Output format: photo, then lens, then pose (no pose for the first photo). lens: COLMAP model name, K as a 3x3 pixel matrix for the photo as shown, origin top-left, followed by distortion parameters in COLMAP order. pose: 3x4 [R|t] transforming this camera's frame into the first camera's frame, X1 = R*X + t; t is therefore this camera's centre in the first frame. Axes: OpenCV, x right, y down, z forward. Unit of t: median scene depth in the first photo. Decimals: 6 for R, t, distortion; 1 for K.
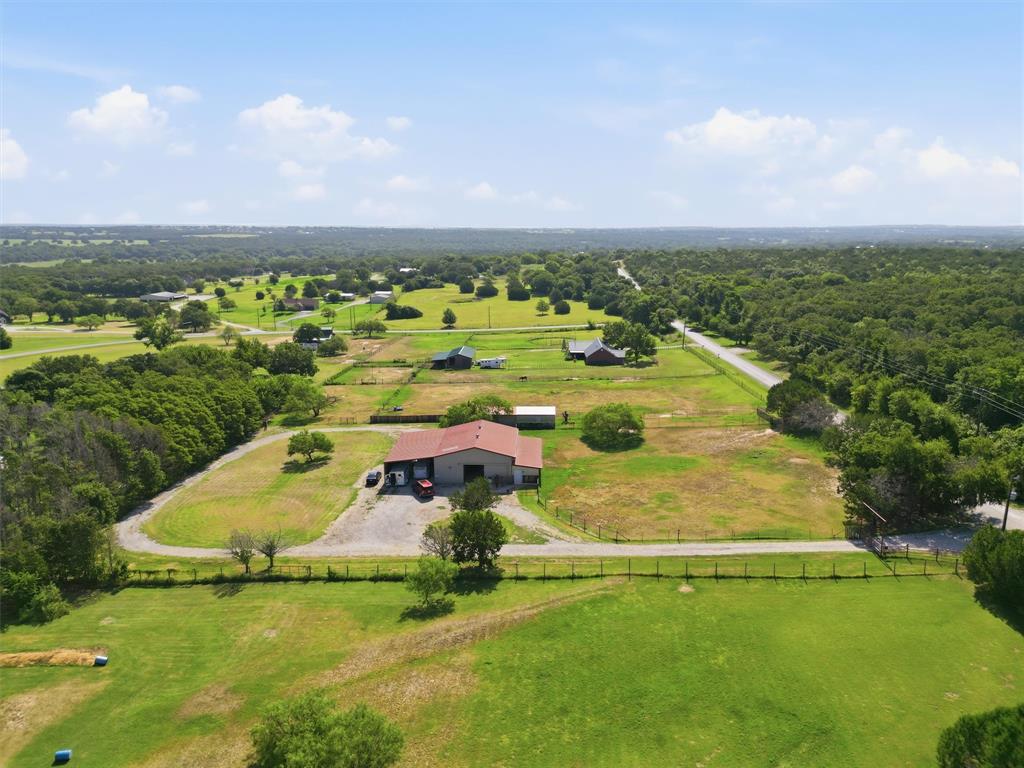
lens RADIAL K [[716.1, 0, 513.0], [0, 716.1, 382.7], [0, 0, 1]] dist [0.046436, -0.017367]
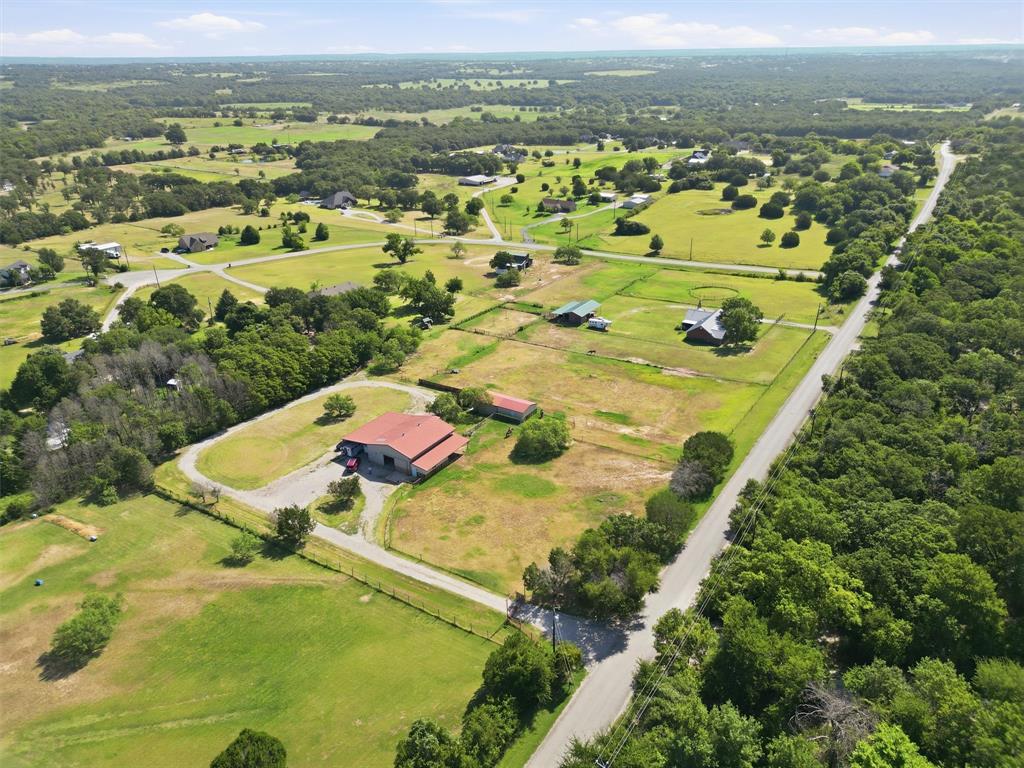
lens RADIAL K [[716.1, 0, 515.0], [0, 716.1, 389.7], [0, 0, 1]] dist [0.046436, -0.017367]
pose [[0.857109, 0.207567, -0.471466, 0.761656], [-0.094105, 0.962917, 0.252854, -0.373659], [0.506466, -0.172356, 0.844858, -0.039615]]
